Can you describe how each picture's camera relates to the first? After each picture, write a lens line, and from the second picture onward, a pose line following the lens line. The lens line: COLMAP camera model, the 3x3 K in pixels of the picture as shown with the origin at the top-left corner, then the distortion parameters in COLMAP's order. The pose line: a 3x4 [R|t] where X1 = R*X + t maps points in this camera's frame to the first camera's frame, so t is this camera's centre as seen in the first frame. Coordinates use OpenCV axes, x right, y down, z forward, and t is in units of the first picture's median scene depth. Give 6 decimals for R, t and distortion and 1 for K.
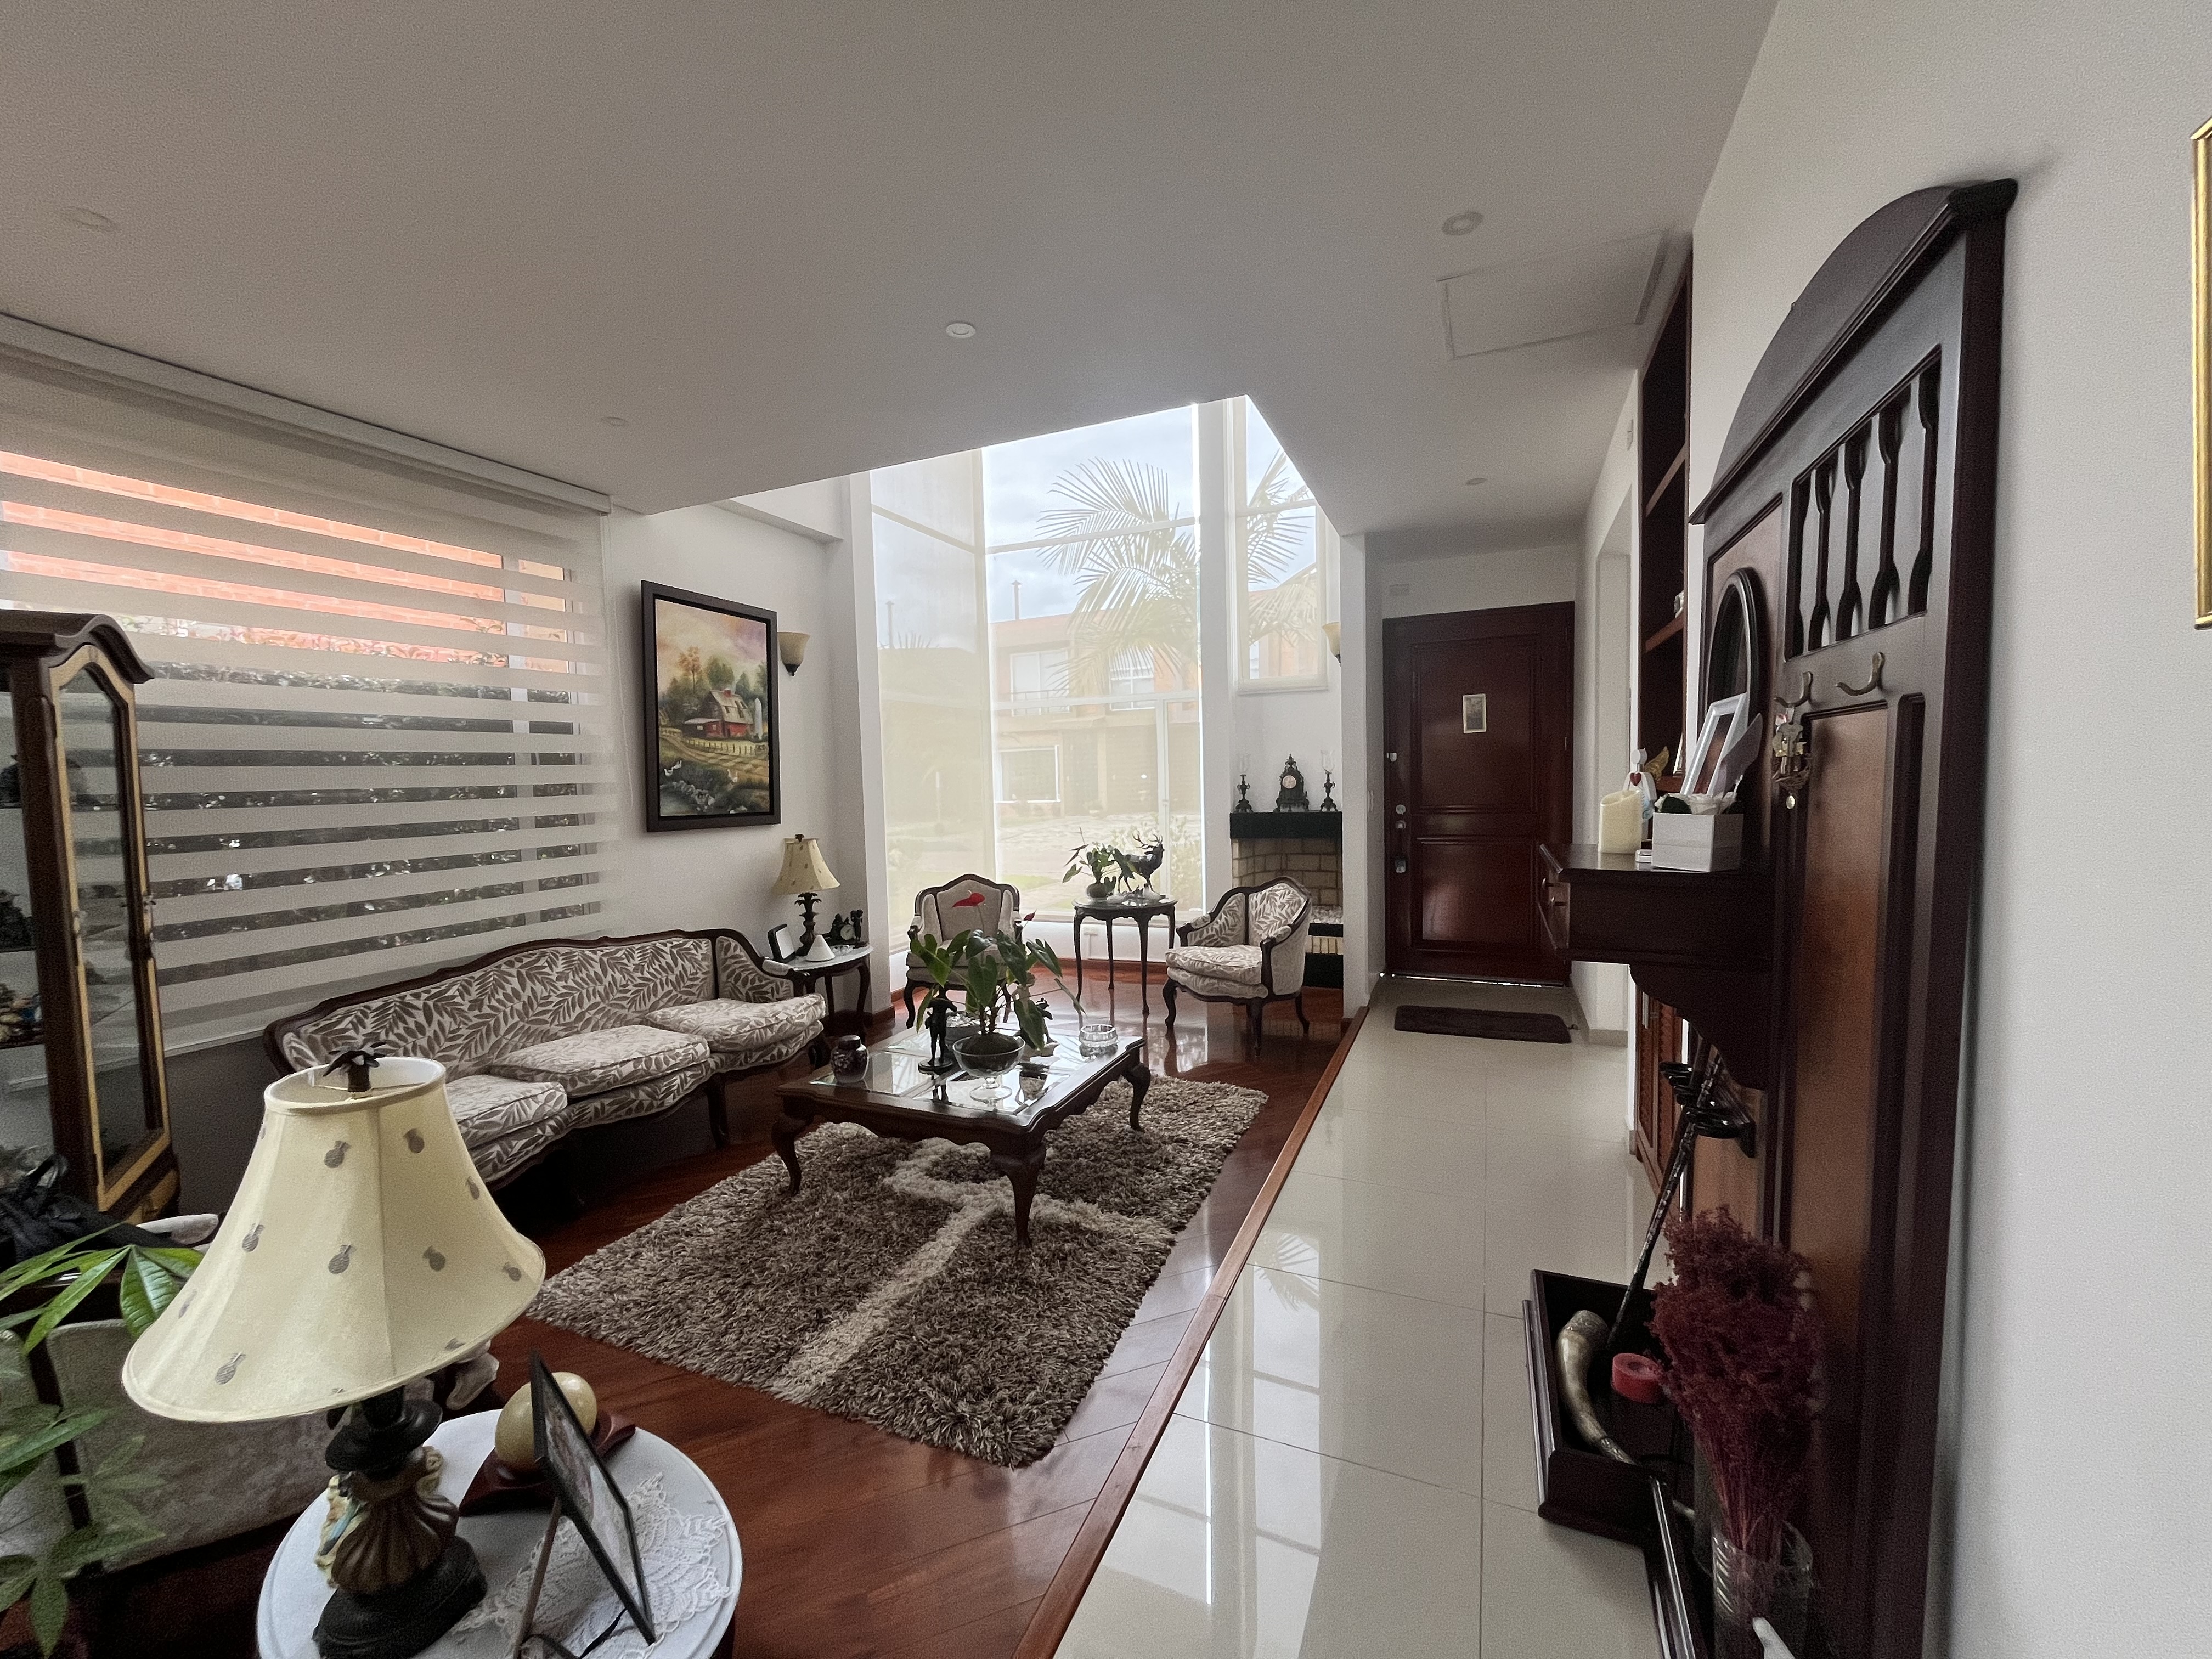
lens RADIAL K [[897.5, 0, 1102.0], [0, 897.5, 828.6], [0, 0, 1]] dist [-0.002566, 0.000069]
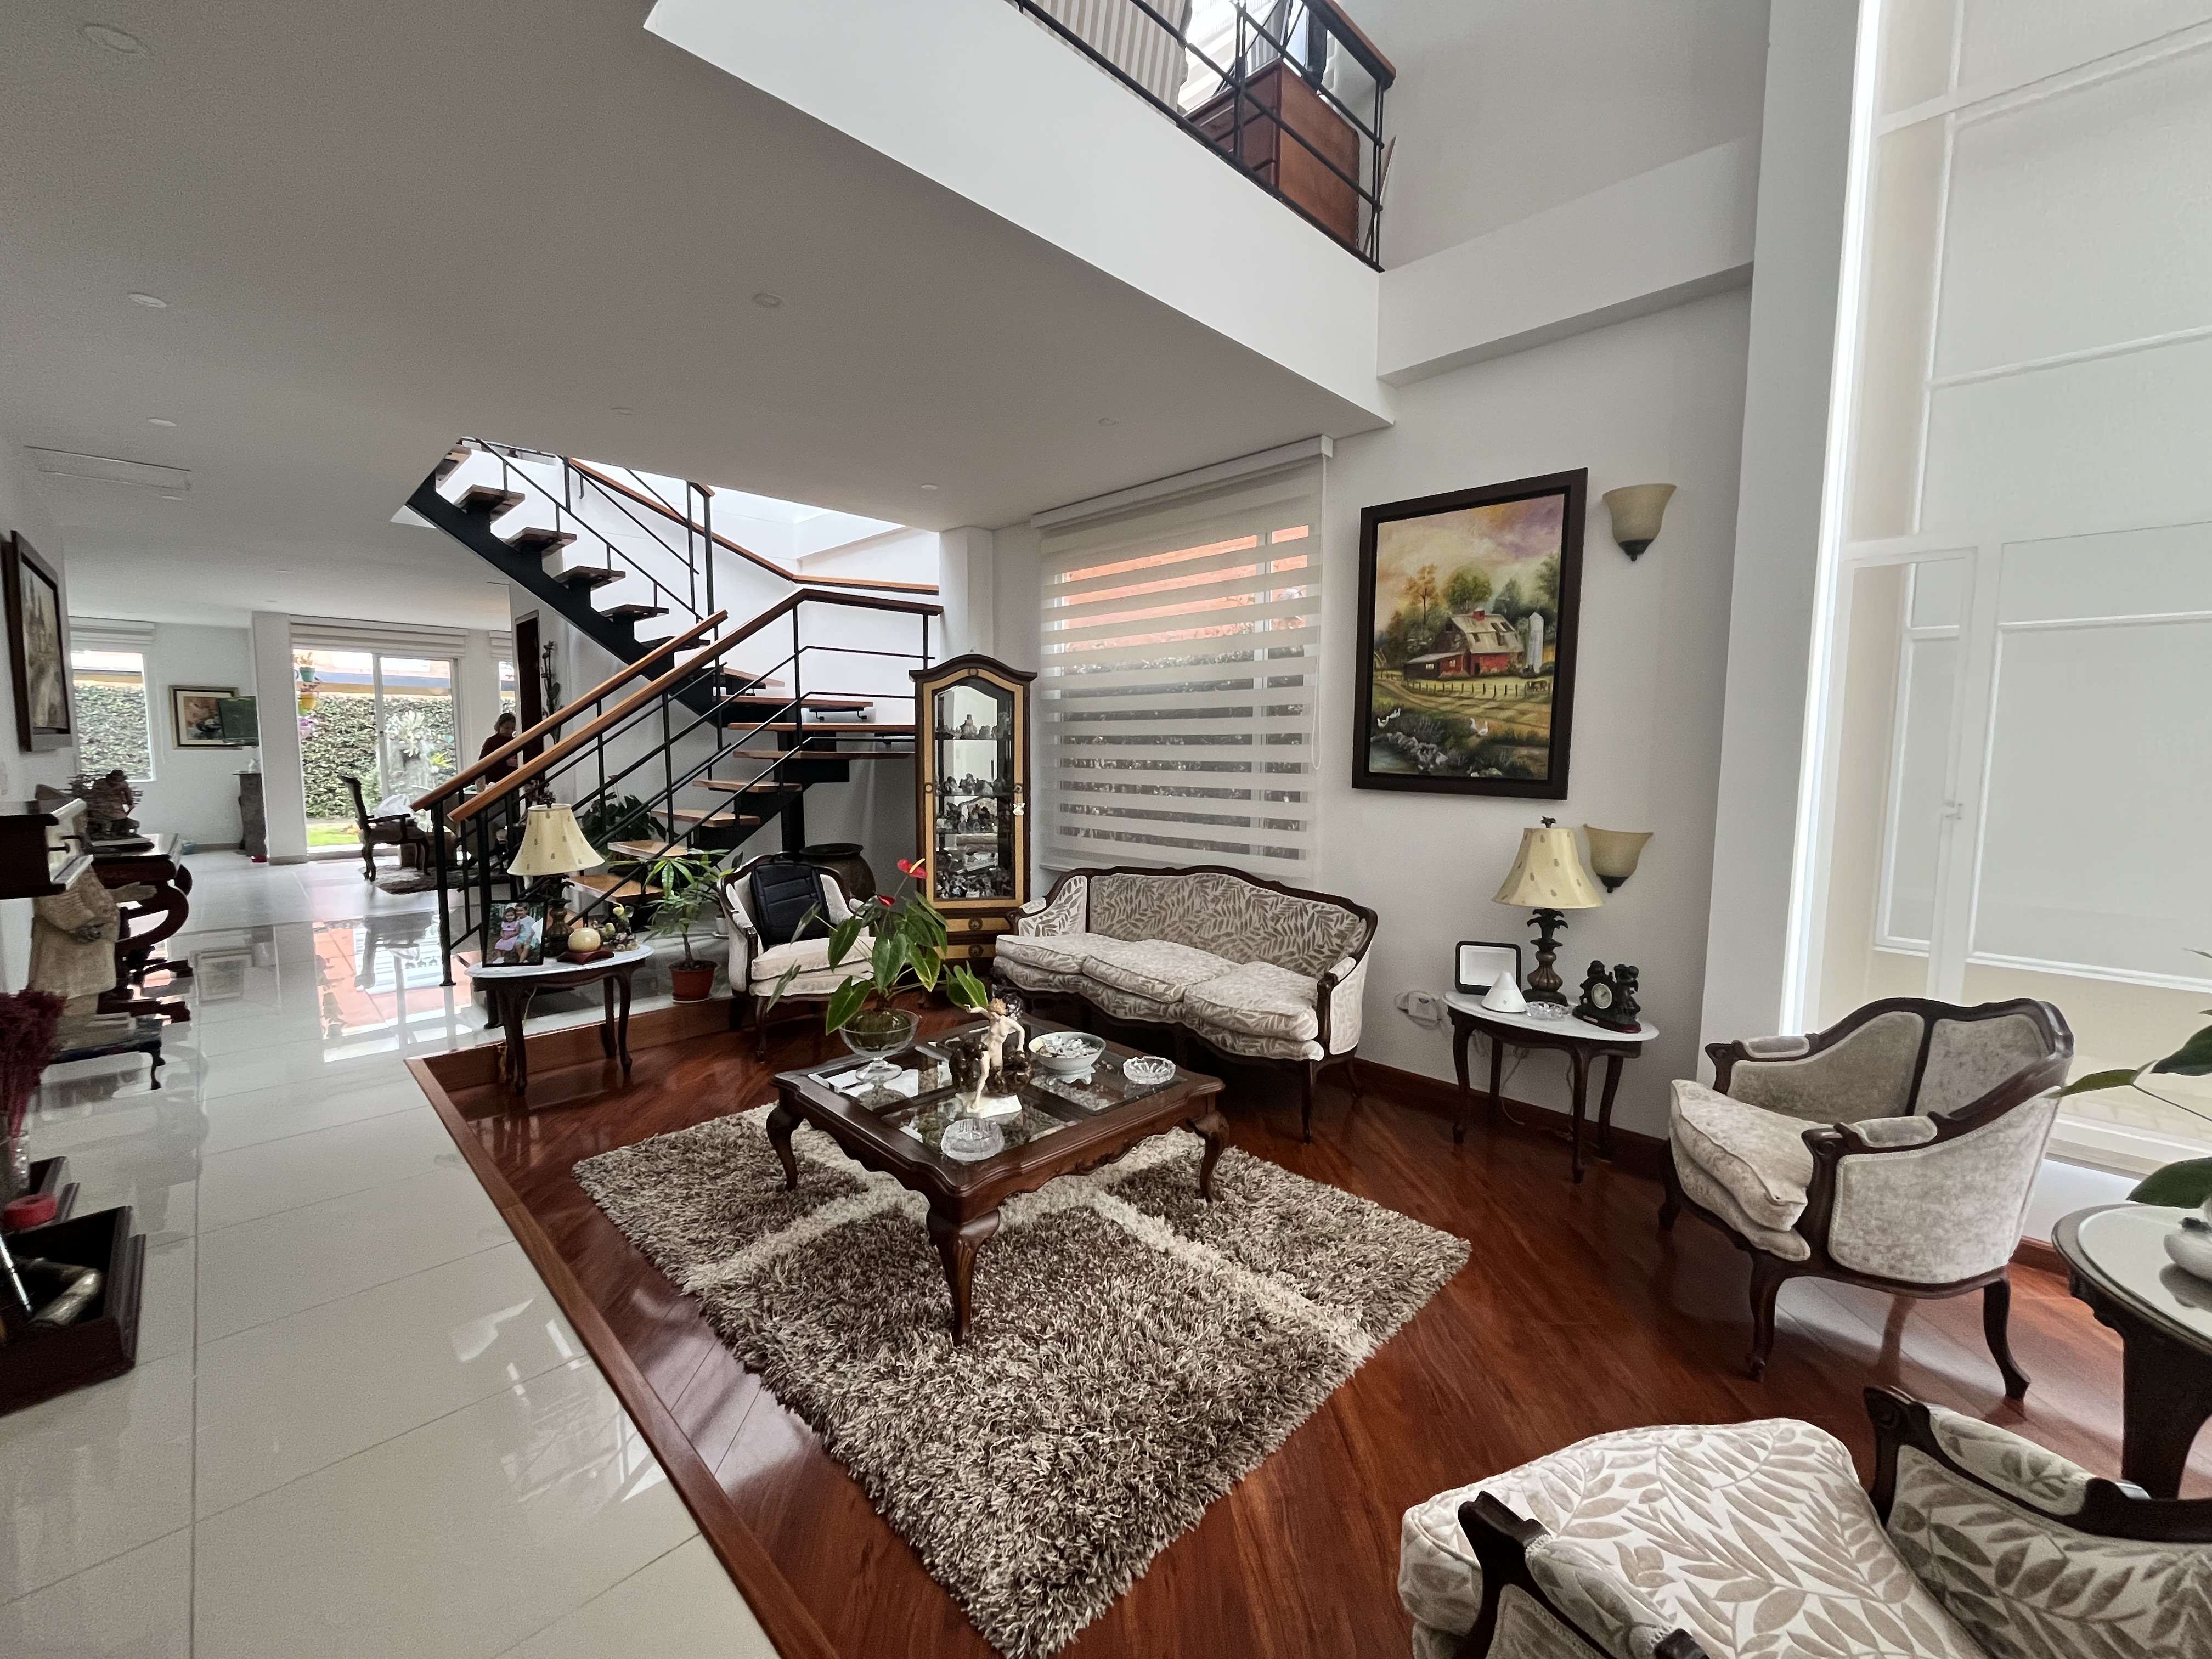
lens RADIAL K [[897.5, 0, 1102.0], [0, 897.5, 828.6], [0, 0, 1]] dist [-0.002566, 0.000069]
pose [[-0.370175, 0.112722, -0.922098, 0.478991], [-0.050086, 0.988745, 0.140976, -0.077244], [0.927611, 0.098370, -0.360363, 1.181983]]
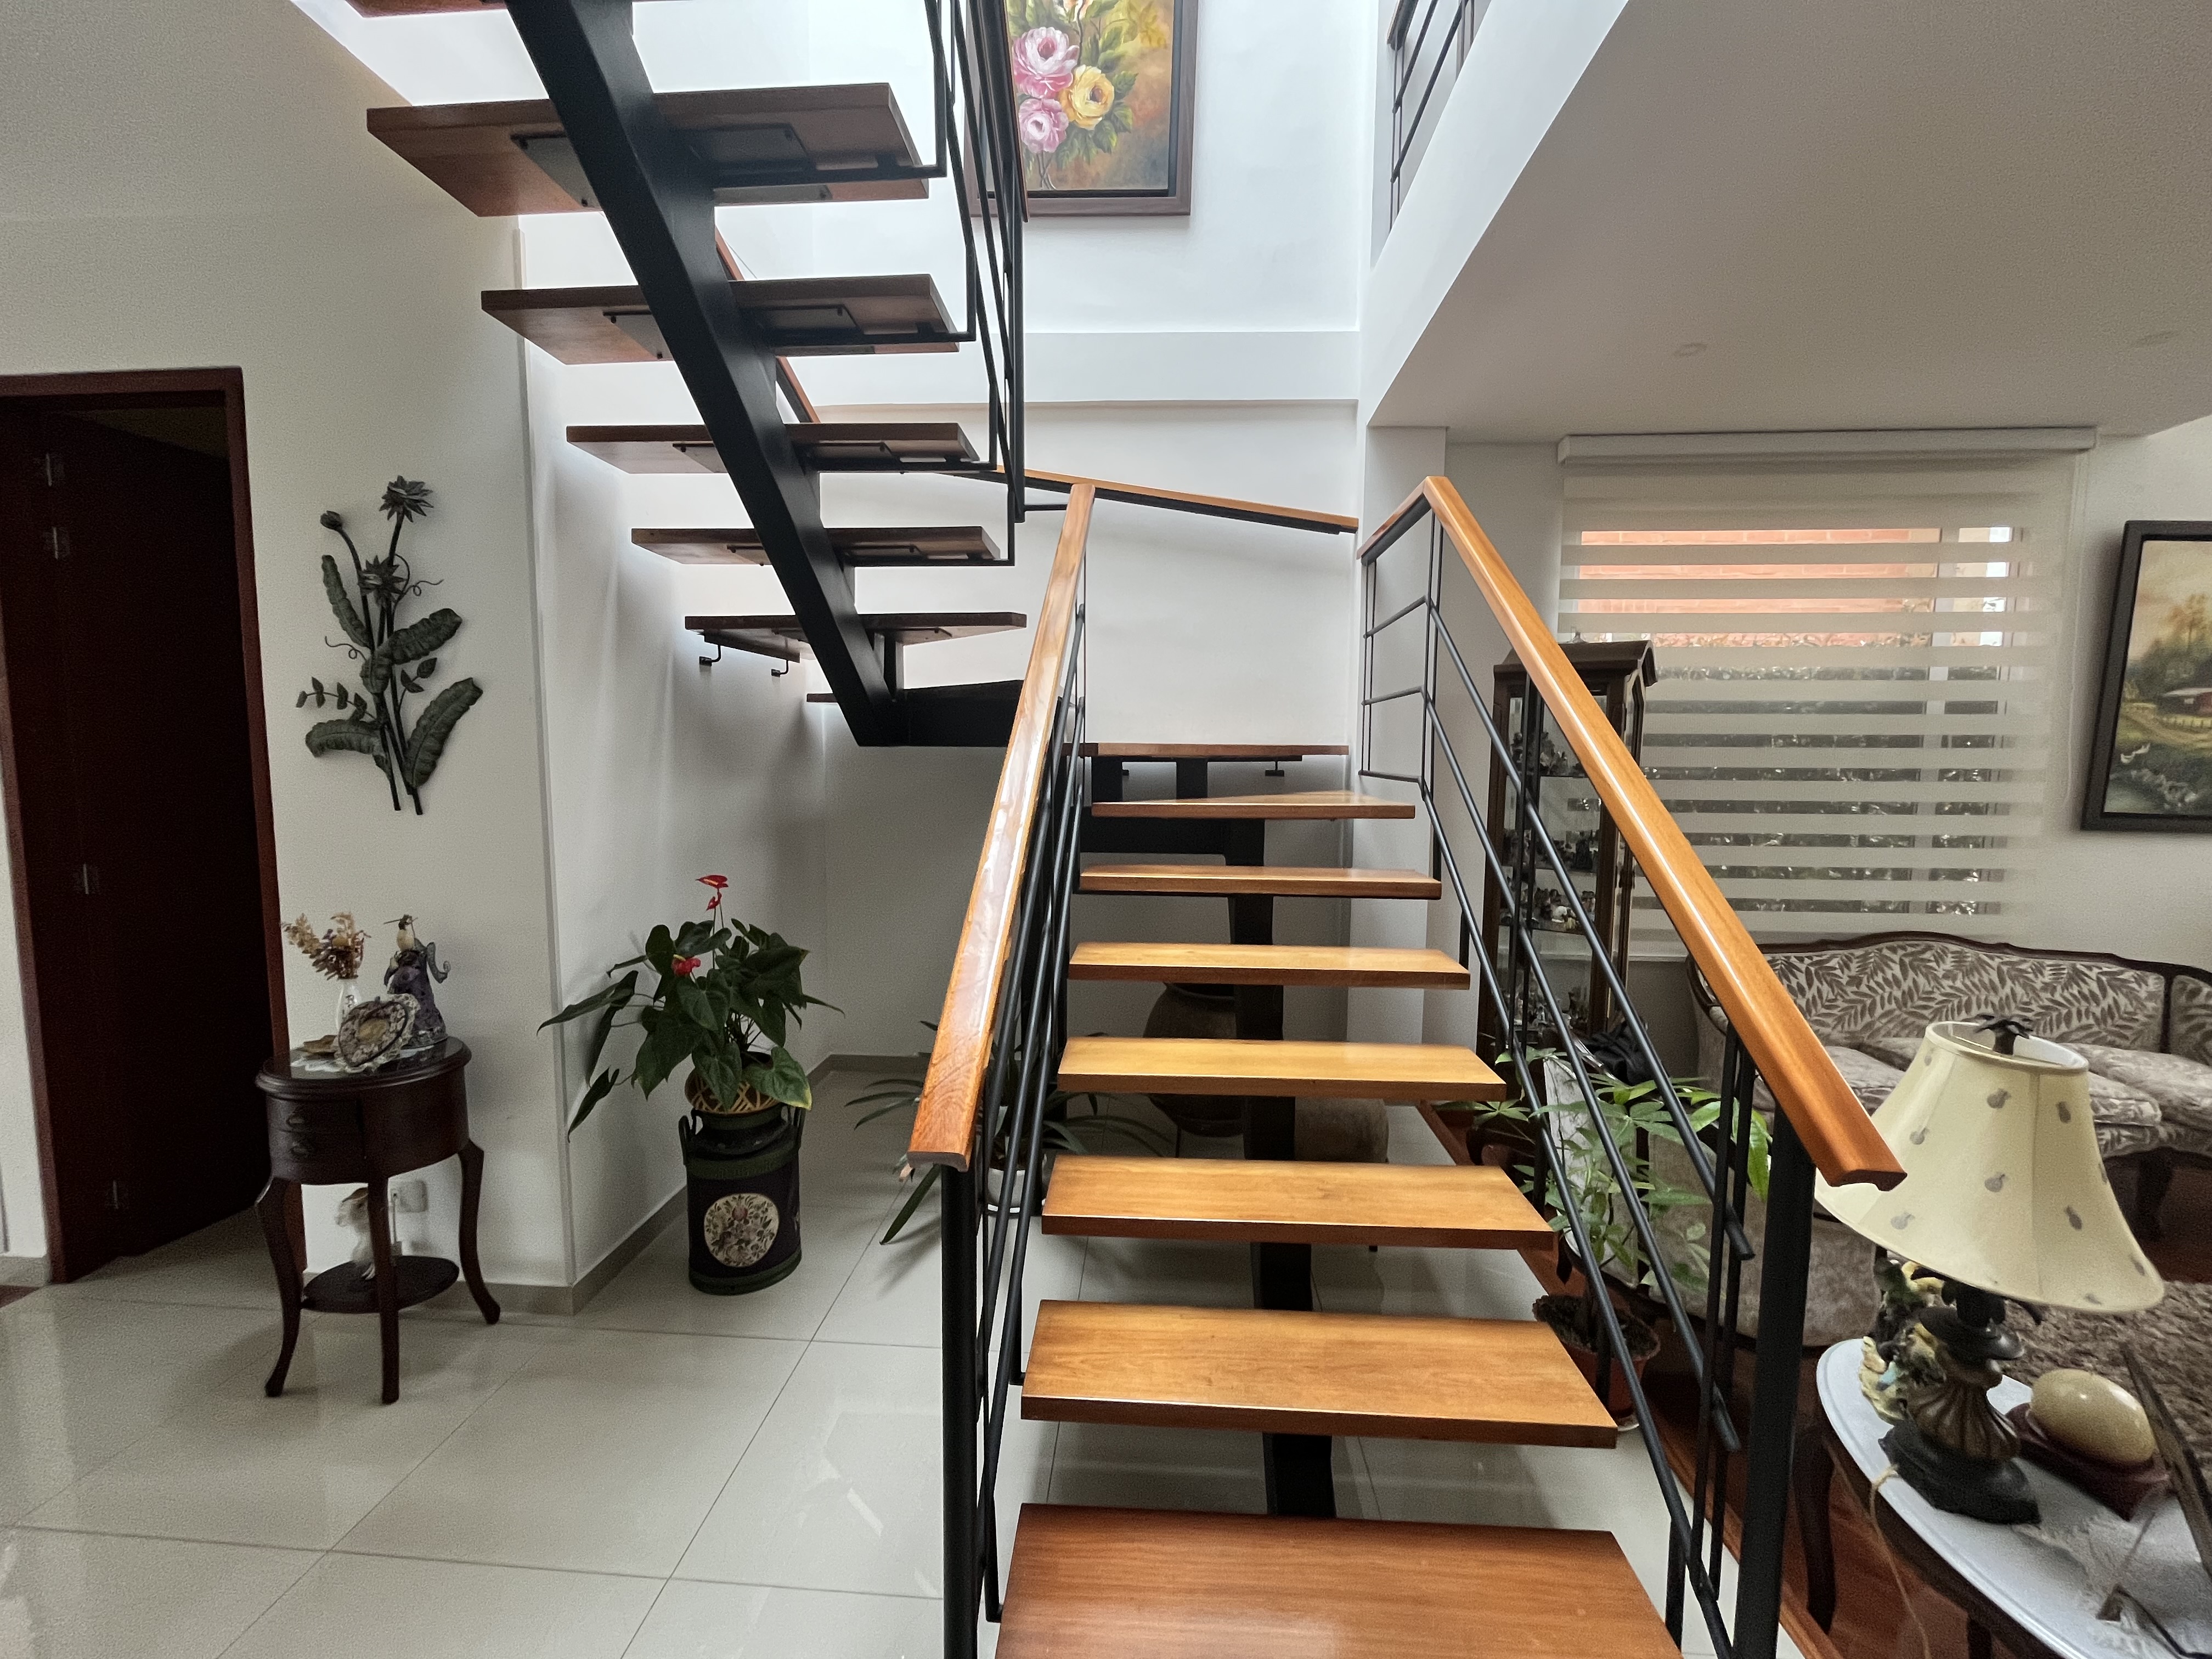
lens RADIAL K [[868.6, 0, 1104.9], [0, 868.6, 833.8], [0, 0, 1]] dist [-0.001960, 0.000085]
pose [[0.337535, 0.104514, -0.935493, -0.066107], [-0.074458, 0.993668, 0.084148, 0.007824], [0.938364, 0.041252, 0.343179, -0.132975]]
